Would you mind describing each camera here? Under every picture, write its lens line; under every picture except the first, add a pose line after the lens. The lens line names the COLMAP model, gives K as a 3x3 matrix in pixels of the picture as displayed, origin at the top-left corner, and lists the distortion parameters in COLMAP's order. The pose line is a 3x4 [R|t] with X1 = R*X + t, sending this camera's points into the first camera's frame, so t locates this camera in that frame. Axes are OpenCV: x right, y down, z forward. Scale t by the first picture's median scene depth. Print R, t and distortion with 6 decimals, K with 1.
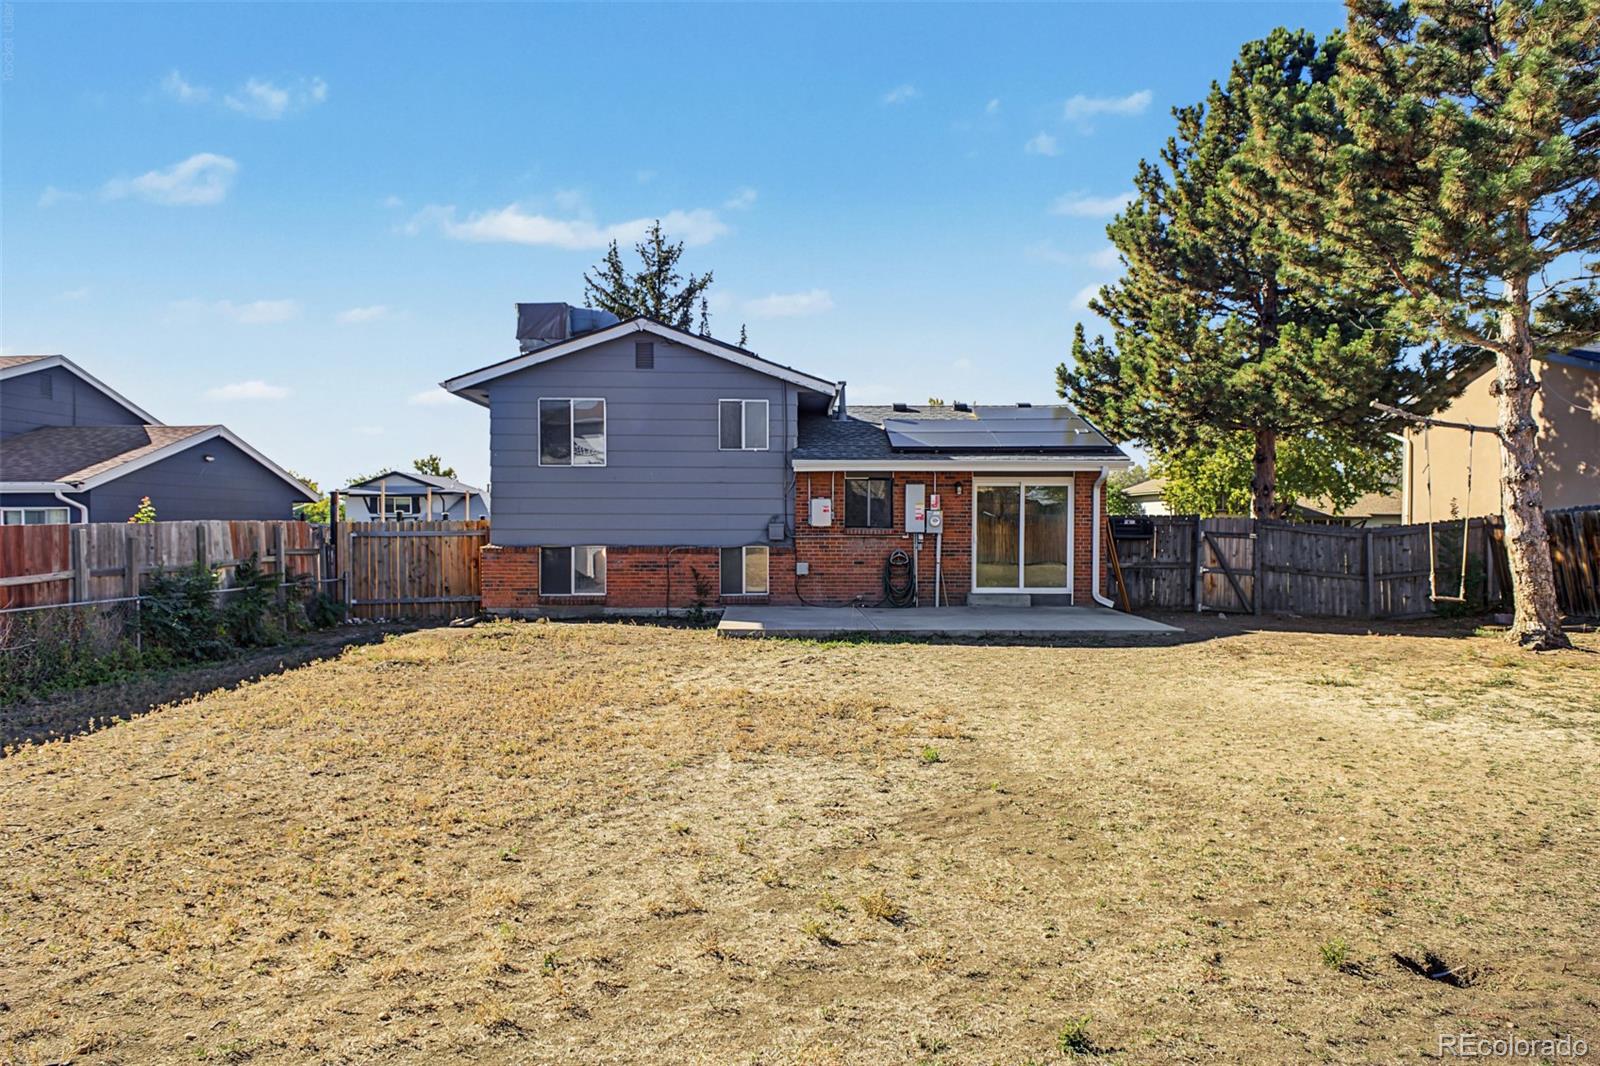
lens RADIAL K [[1078.2, 0, 800.0], [0, 1078.2, 533.0], [0, 0, 1]] dist [0.004871, -0.000392]
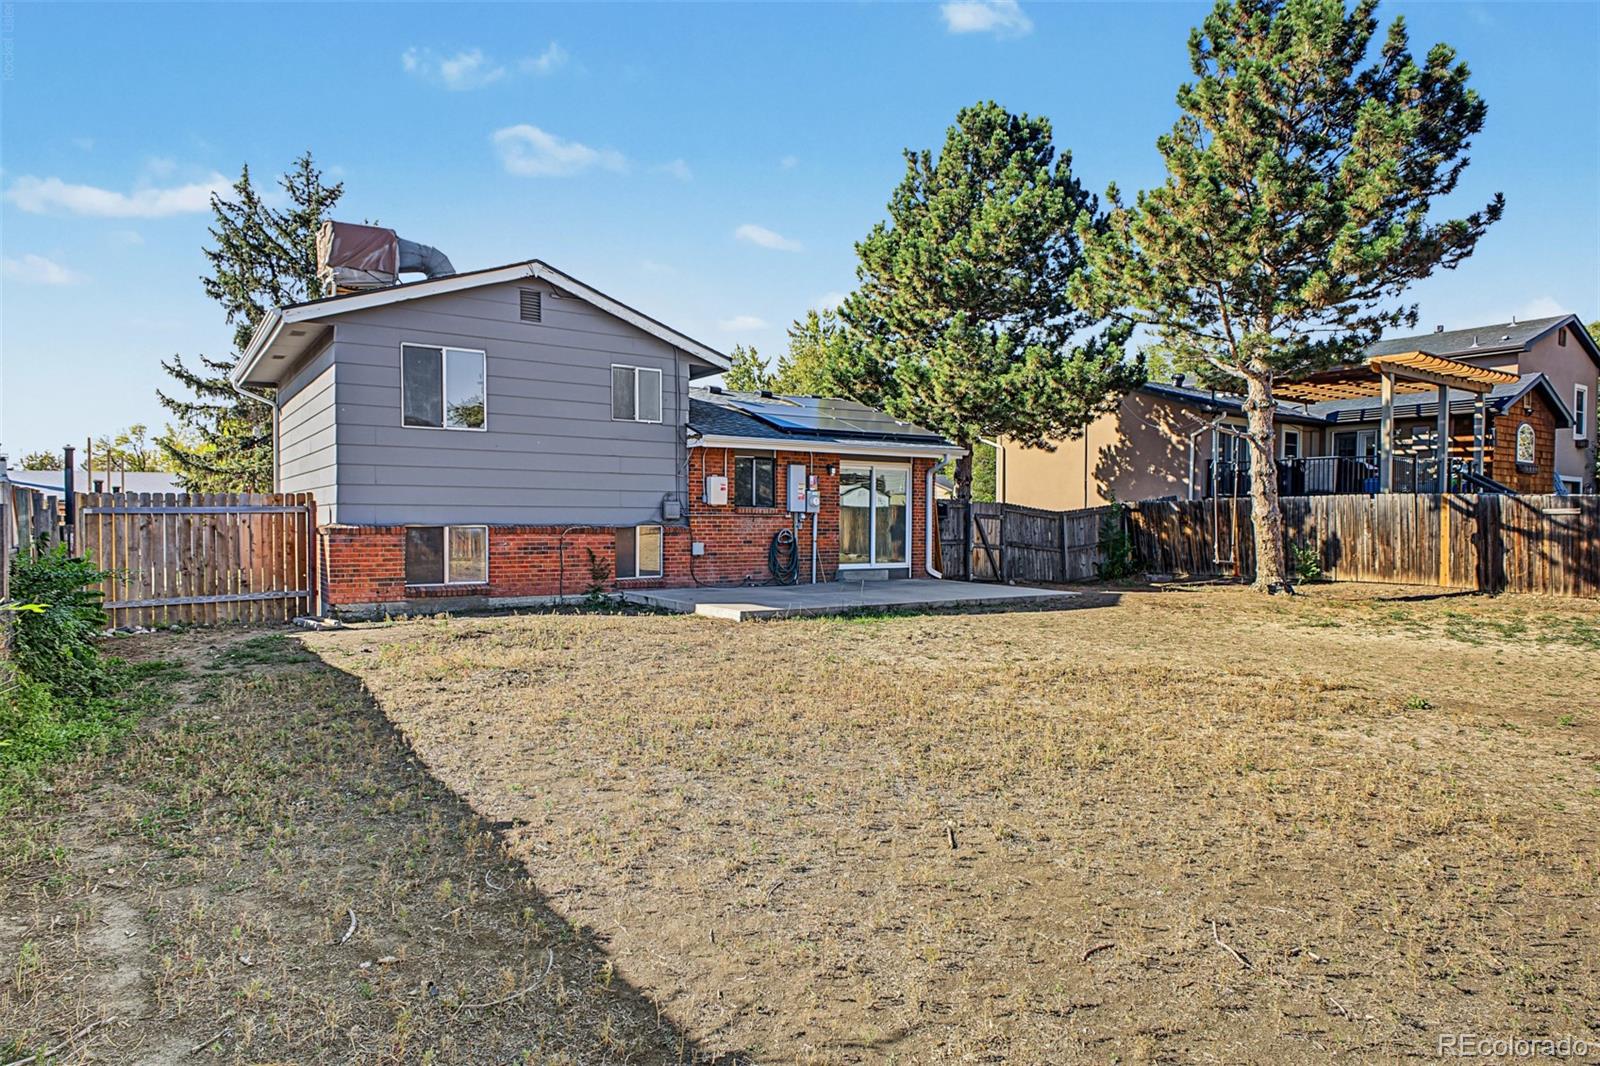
lens RADIAL K [[961.3, 0, 800.0], [0, 961.3, 533.0], [0, 0, 1]] dist [0.015016, -0.000302]
pose [[0.839418, -0.005915, 0.543455, -0.385848], [0.000871, 0.999954, 0.009537, 0.010908], [-0.543486, -0.007532, 0.839384, 0.230087]]
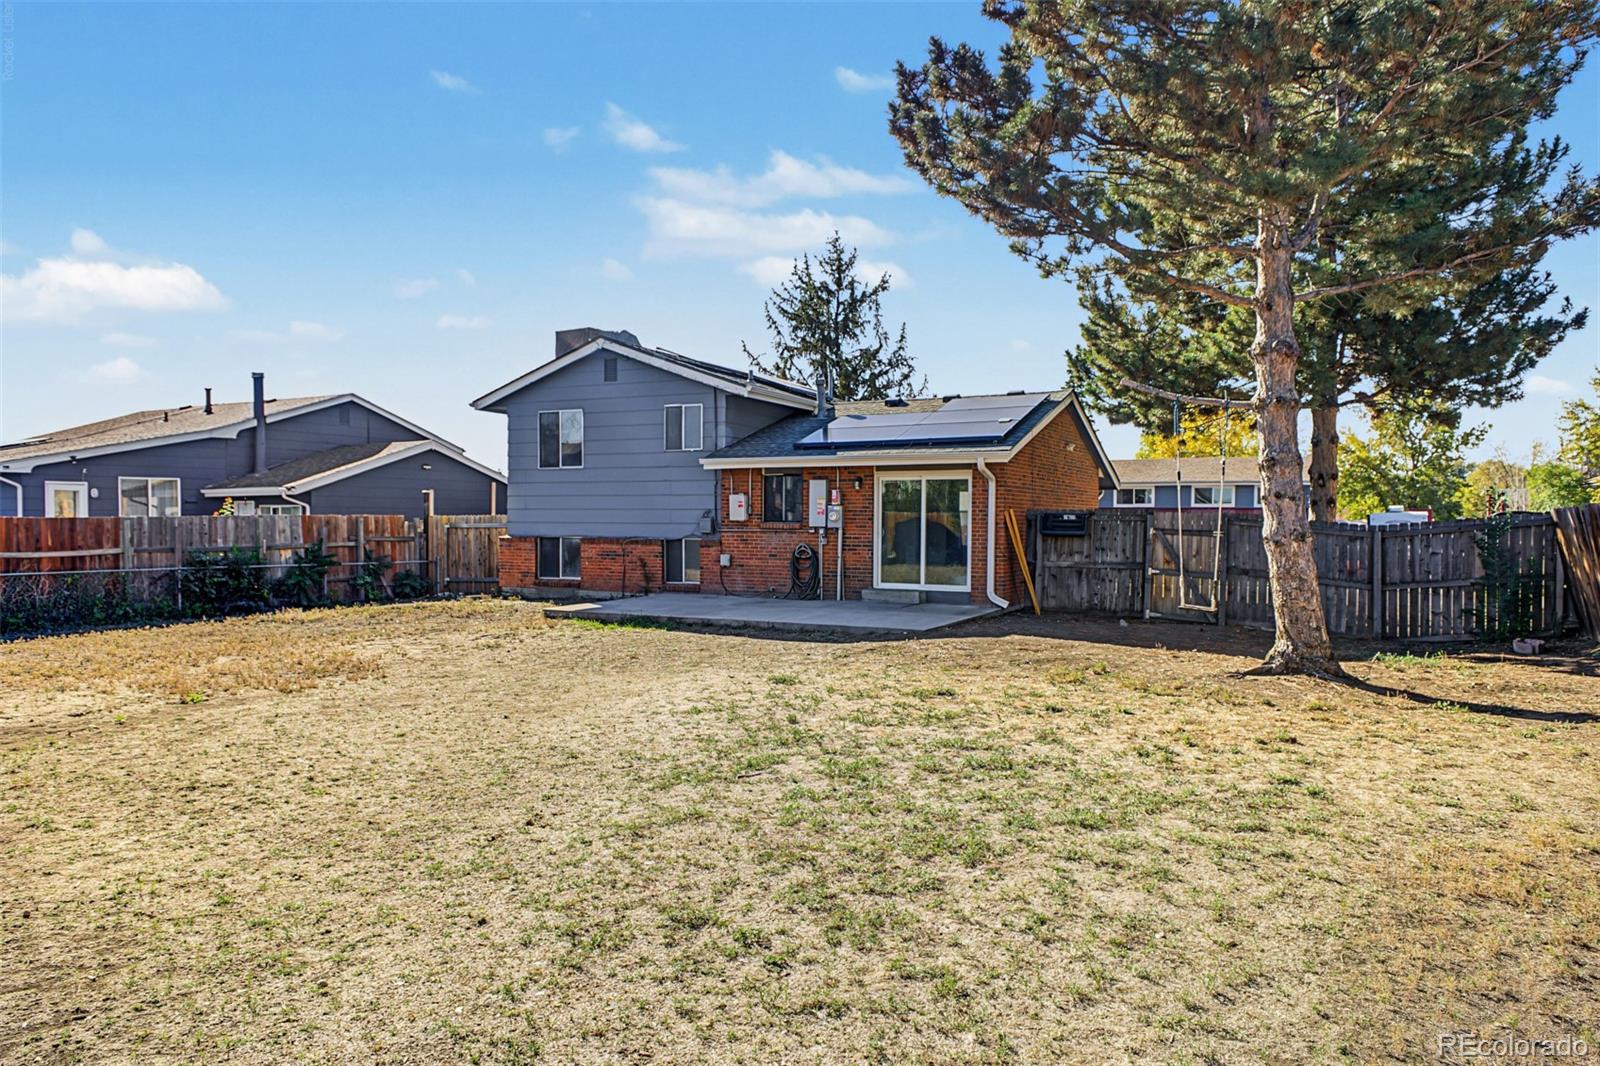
lens RADIAL K [[1078.2, 0, 800.0], [0, 1078.2, 533.0], [0, 0, 1]] dist [0.004871, -0.000392]
pose [[0.880740, 0.008487, -0.473525, 0.572998], [-0.006550, 0.999962, 0.005741, -0.000431], [0.473555, -0.001955, 0.880762, 0.091790]]
